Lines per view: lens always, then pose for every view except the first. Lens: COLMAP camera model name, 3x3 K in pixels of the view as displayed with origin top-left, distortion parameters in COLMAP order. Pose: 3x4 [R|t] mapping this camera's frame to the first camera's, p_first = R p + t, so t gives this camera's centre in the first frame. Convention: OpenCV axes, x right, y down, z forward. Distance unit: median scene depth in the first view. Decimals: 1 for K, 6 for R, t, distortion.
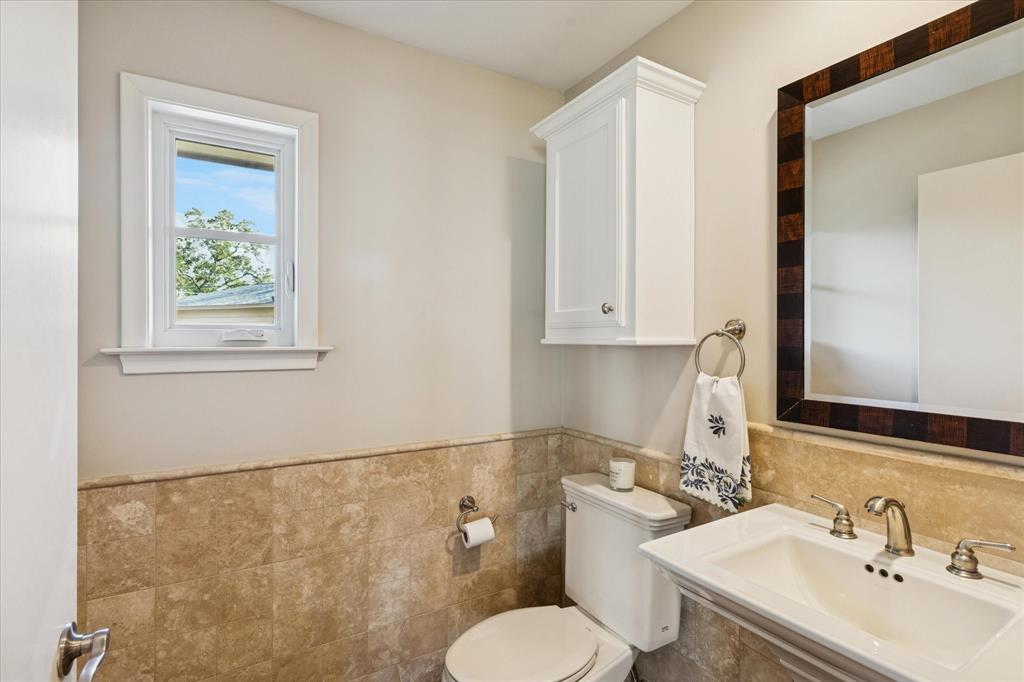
lens RADIAL K [[490.1, 0, 511.9], [0, 490.1, 341.0], [0, 0, 1]] dist [-0.000943, 0.000224]
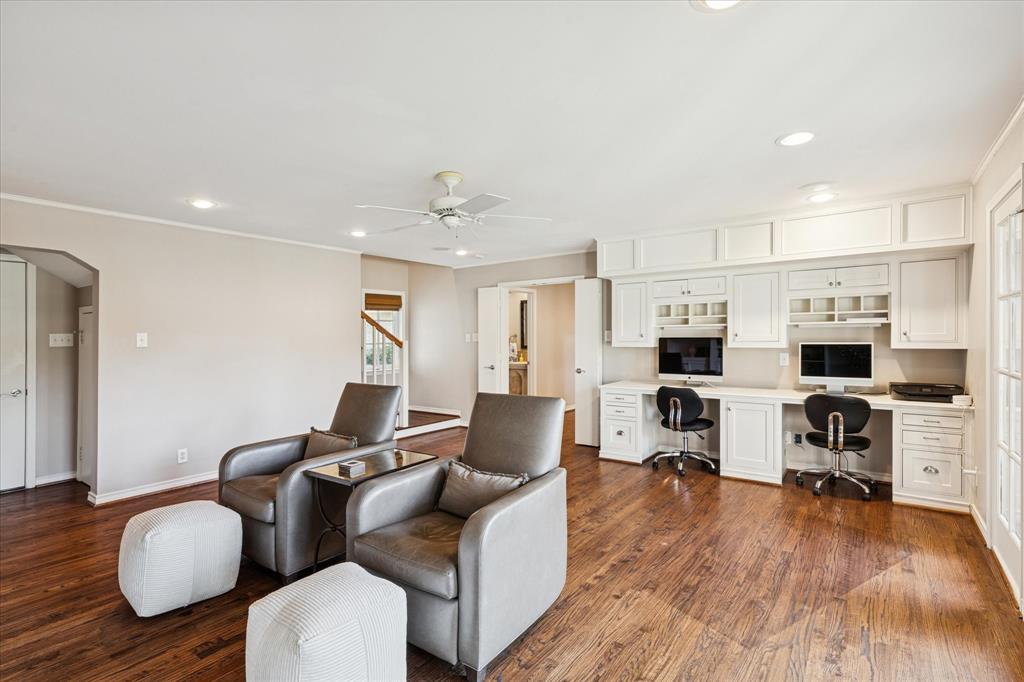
lens RADIAL K [[490.1, 0, 511.9], [0, 490.1, 338.2], [0, 0, 1]] dist [-0.000943, 0.000224]
pose [[0.928675, -0.006045, 0.370845, -2.055031], [0.007097, 0.999974, -0.001474, 0.022638], [-0.370826, 0.004001, 0.928694, -5.162706]]
